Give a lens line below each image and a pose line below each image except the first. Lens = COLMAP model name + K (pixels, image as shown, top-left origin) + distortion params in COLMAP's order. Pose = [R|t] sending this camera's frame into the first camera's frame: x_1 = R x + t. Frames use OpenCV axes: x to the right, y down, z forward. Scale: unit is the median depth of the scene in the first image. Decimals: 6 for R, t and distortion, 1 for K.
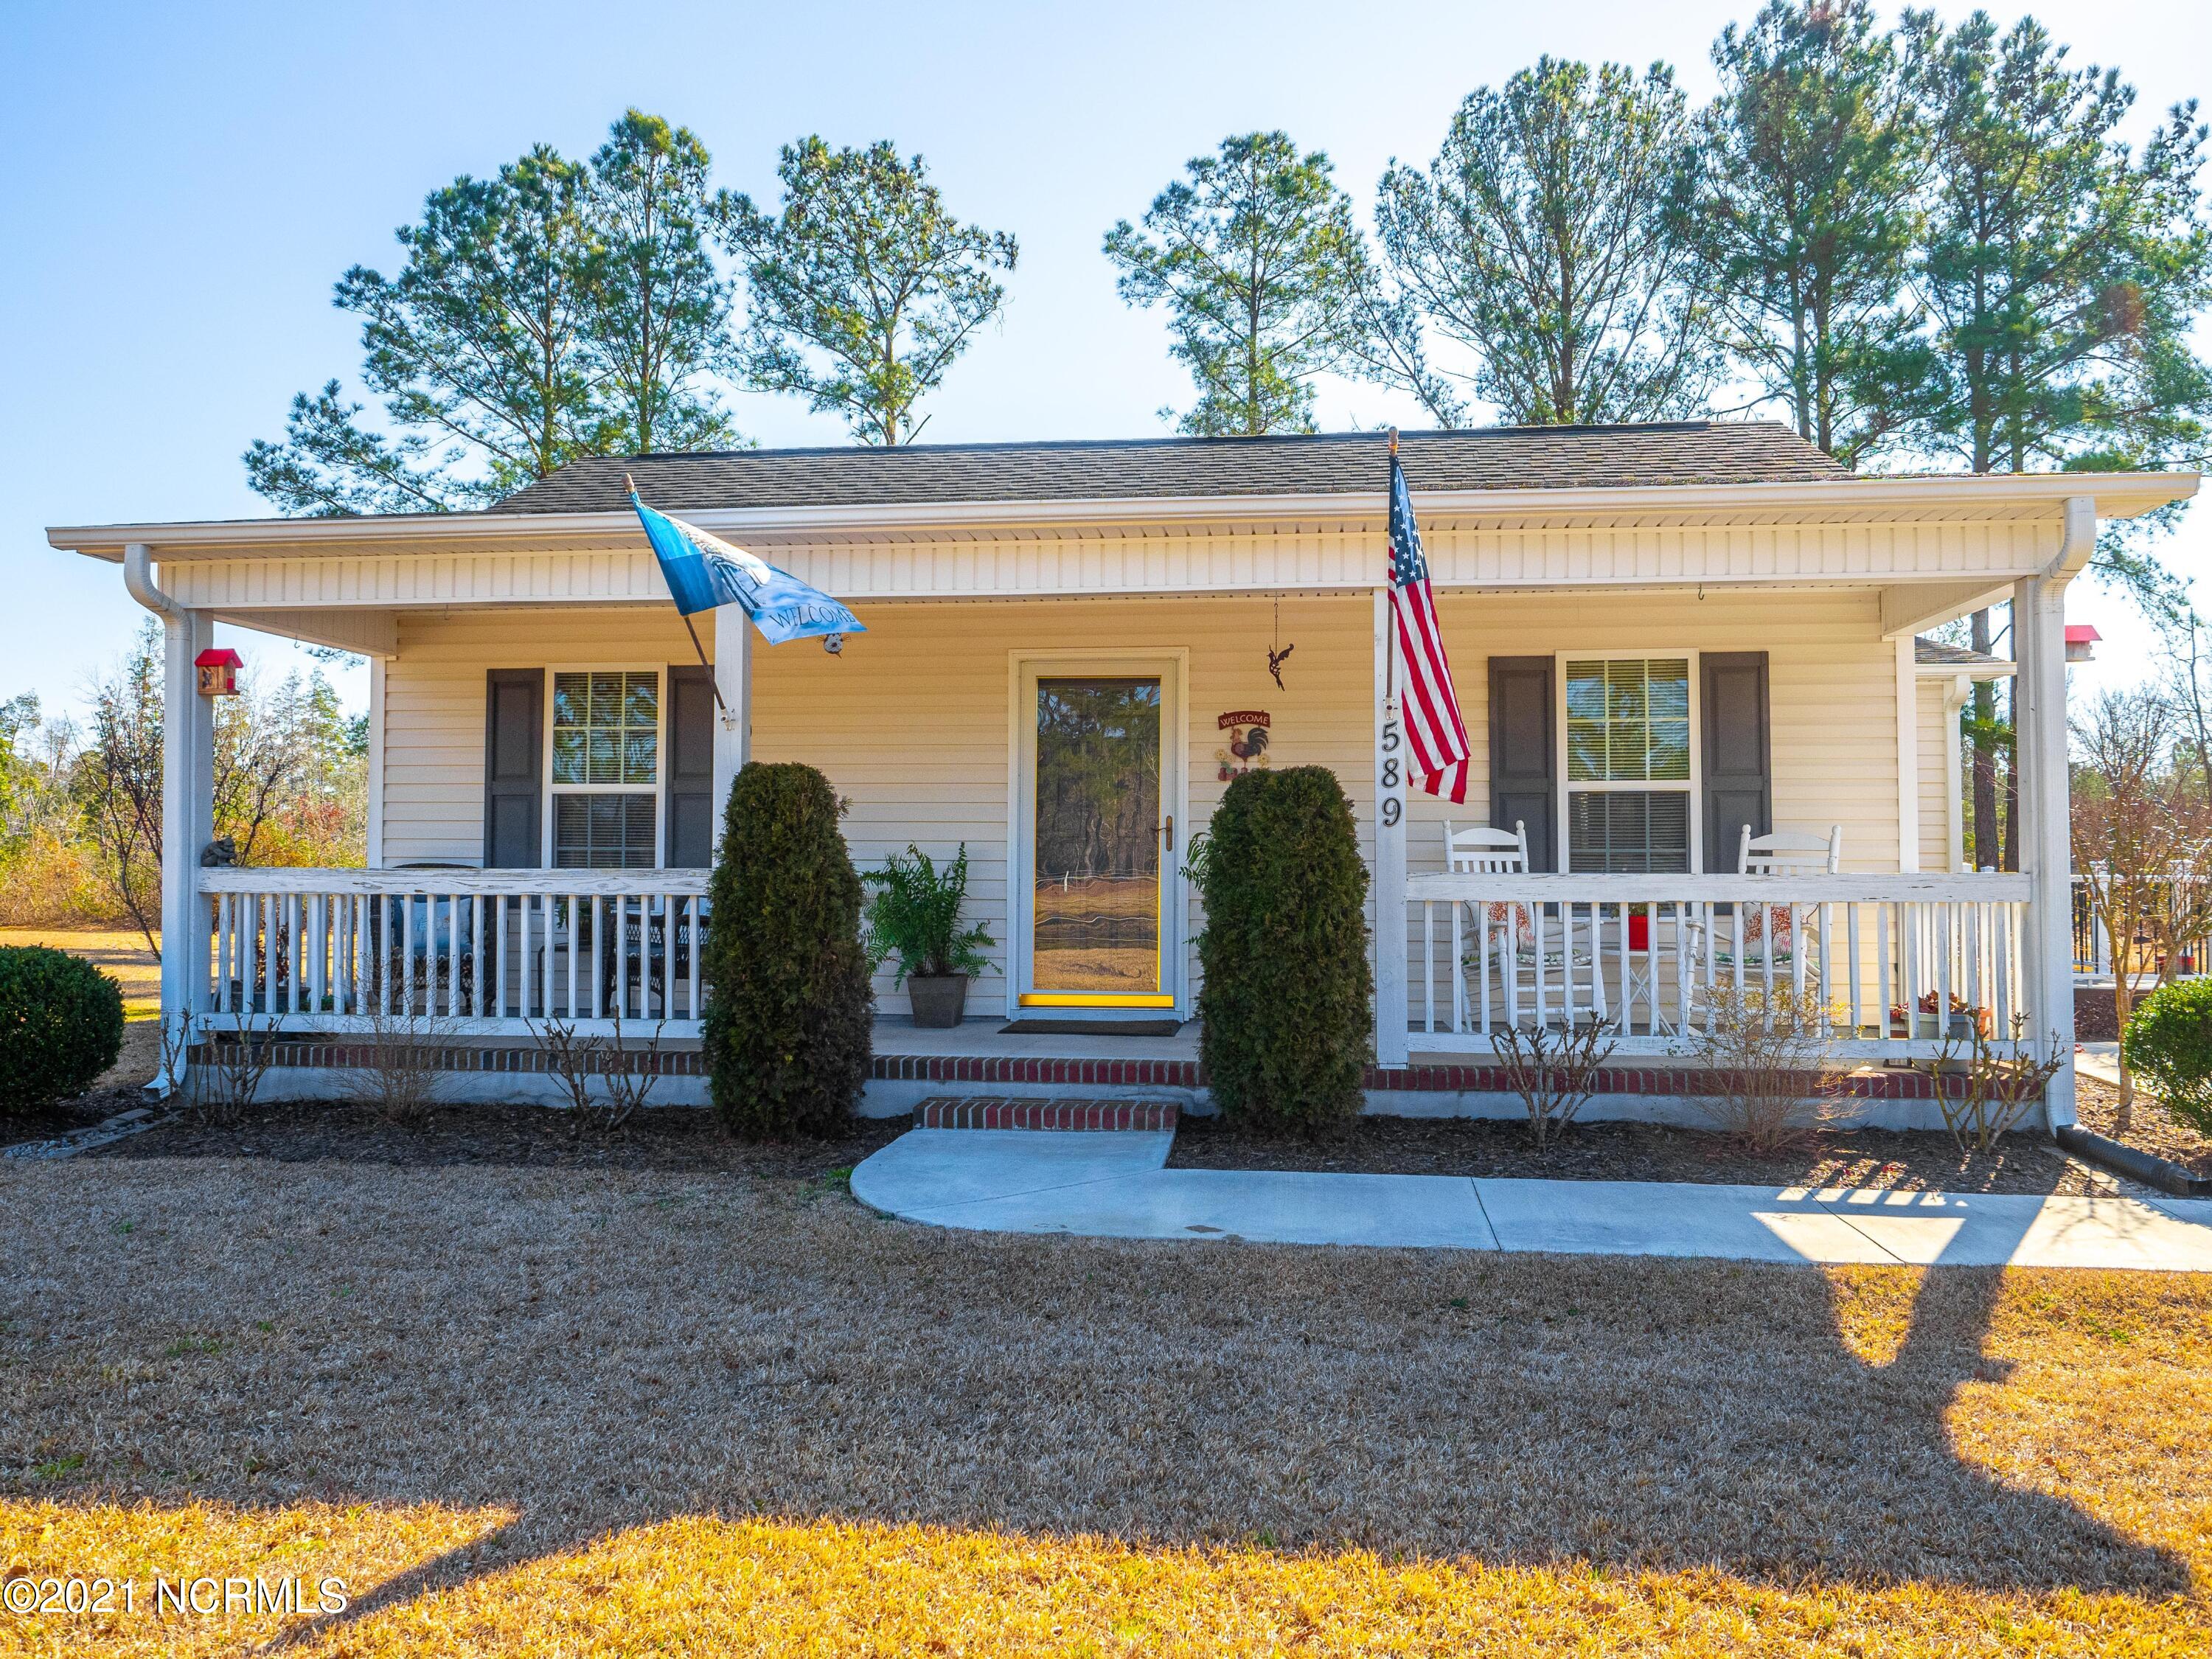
lens RADIAL K [[1513.1, 0, 1106.0], [0, 1513.1, 829.5], [0, 0, 1]] dist [0.006696, 0.000956]
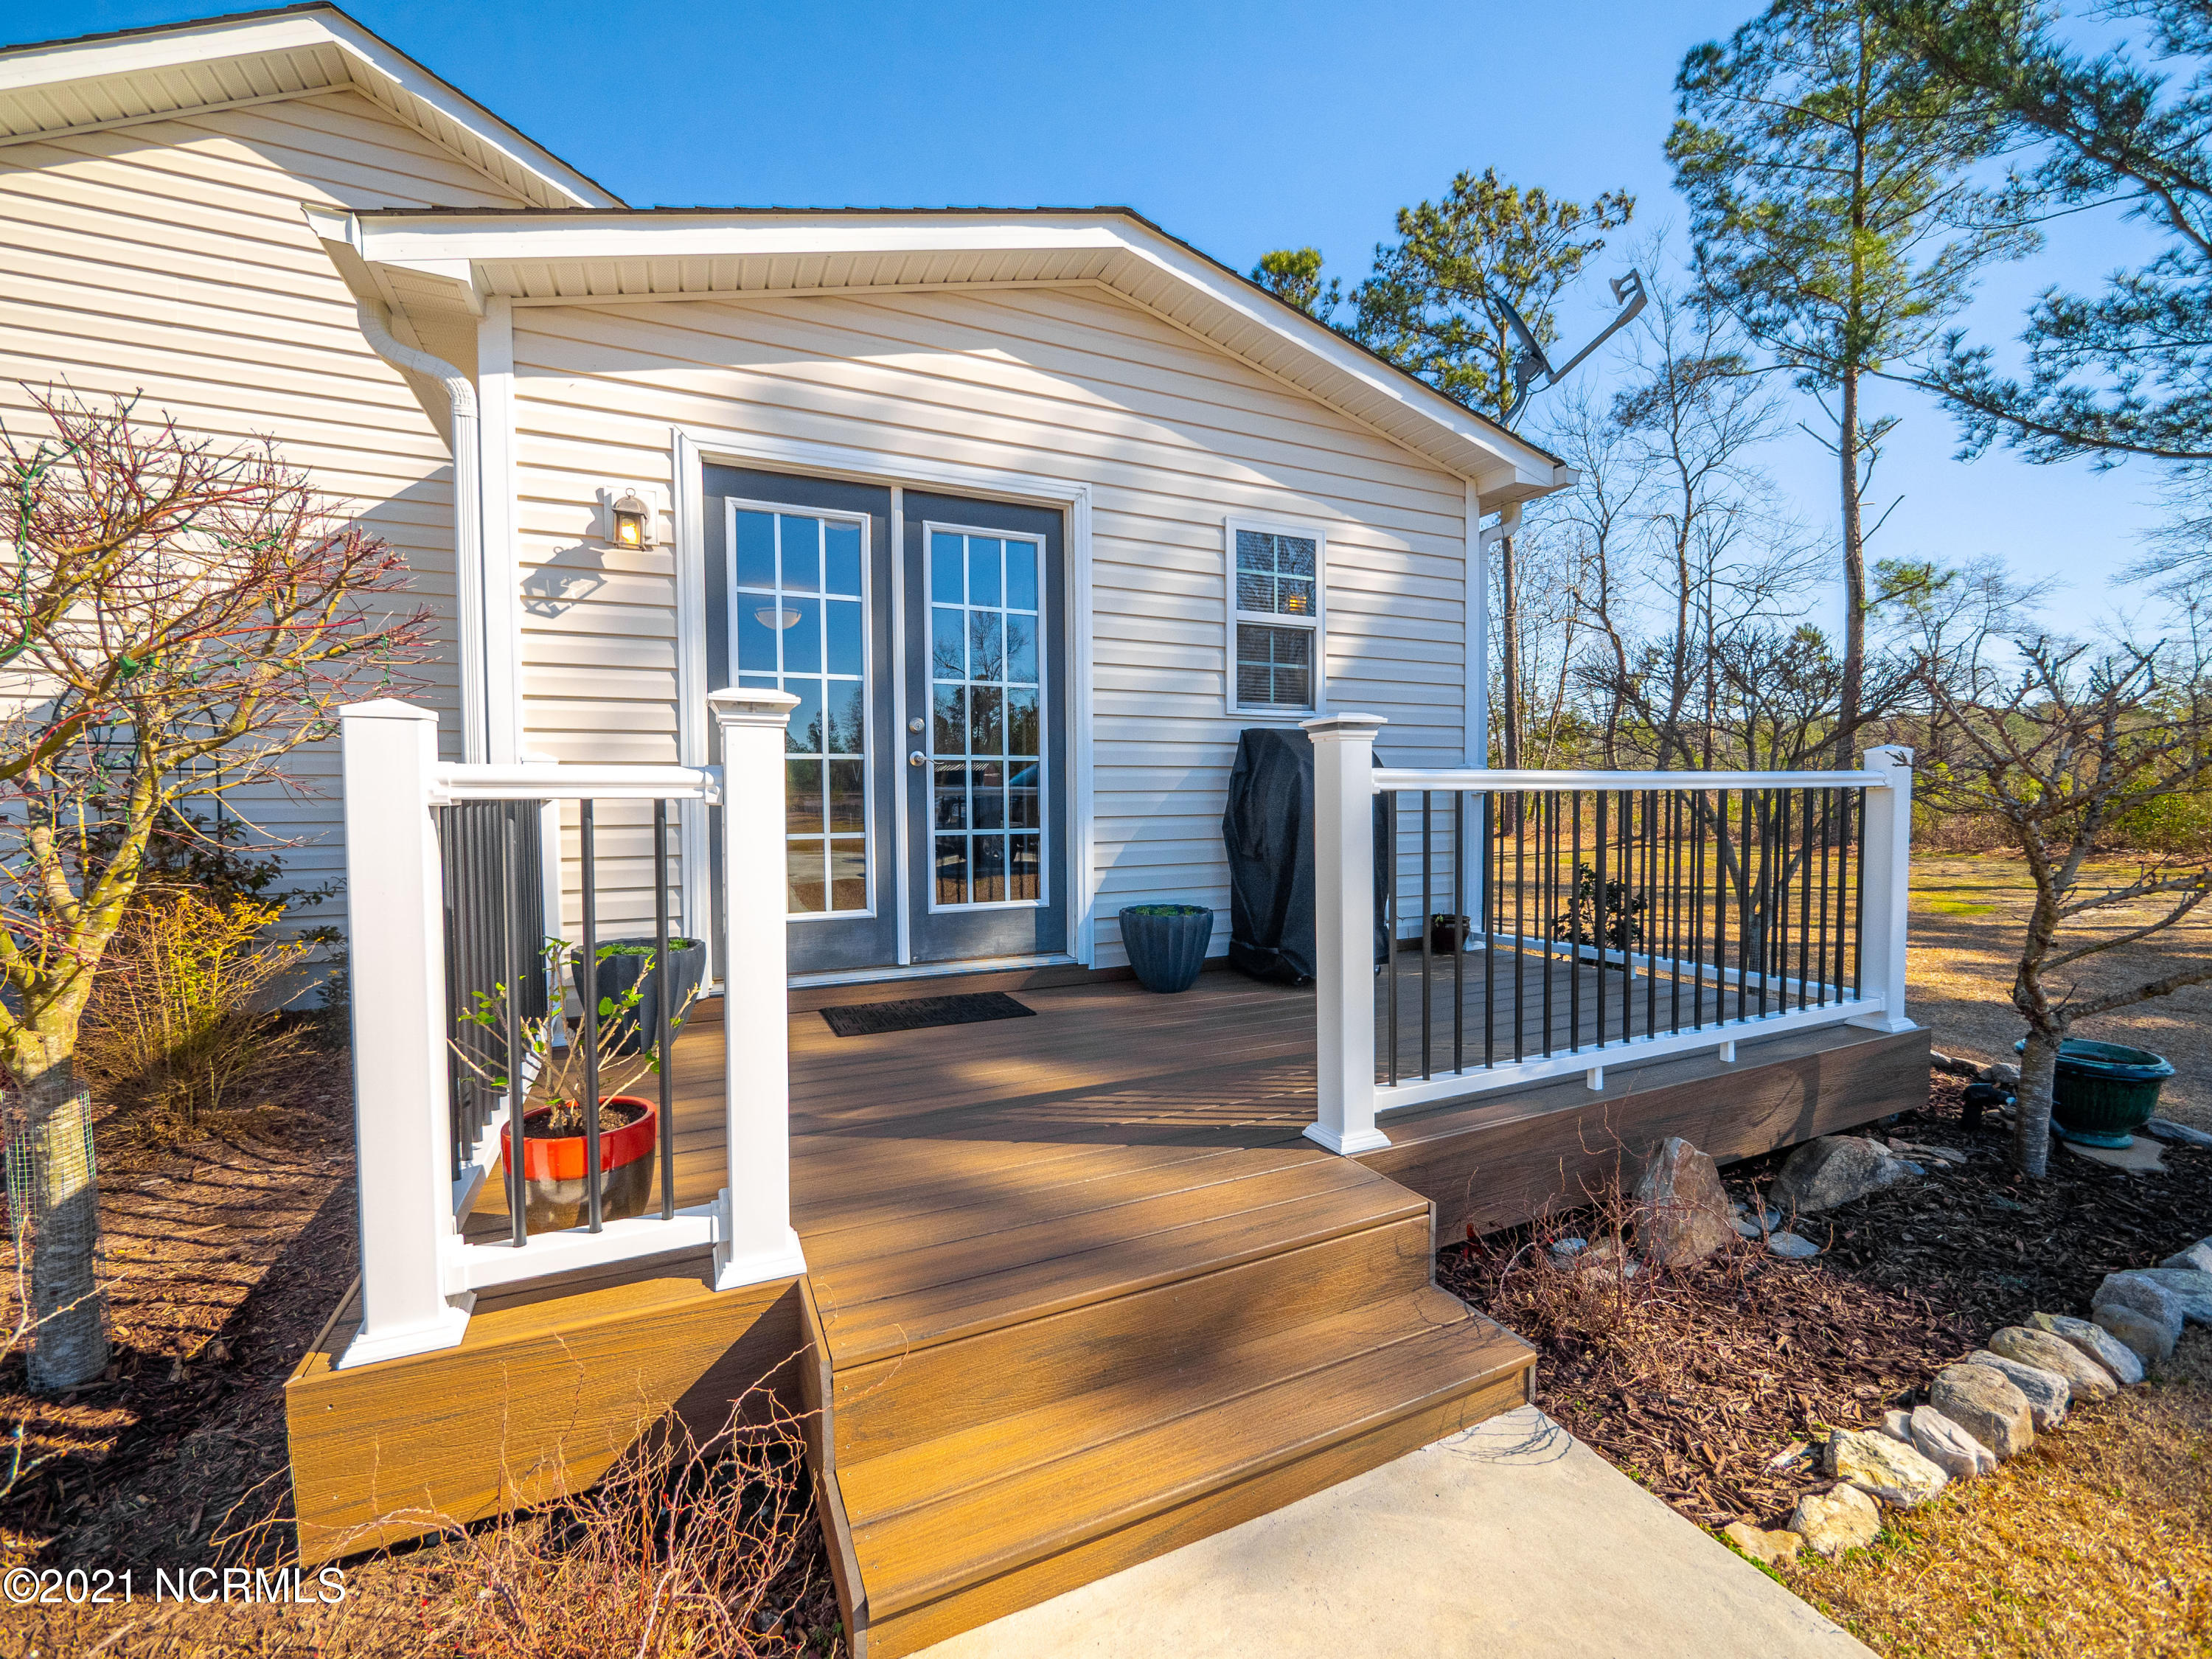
lens RADIAL K [[932.2, 0, 1113.6], [0, 932.2, 831.2], [0, 0, 1]] dist [-0.002734, -0.000412]
pose [[0.545745, 0.018443, -0.837748, 0.330841], [0.026232, 0.998892, 0.039079, 0.013838], [0.837540, -0.043303, 0.544657, 0.393637]]
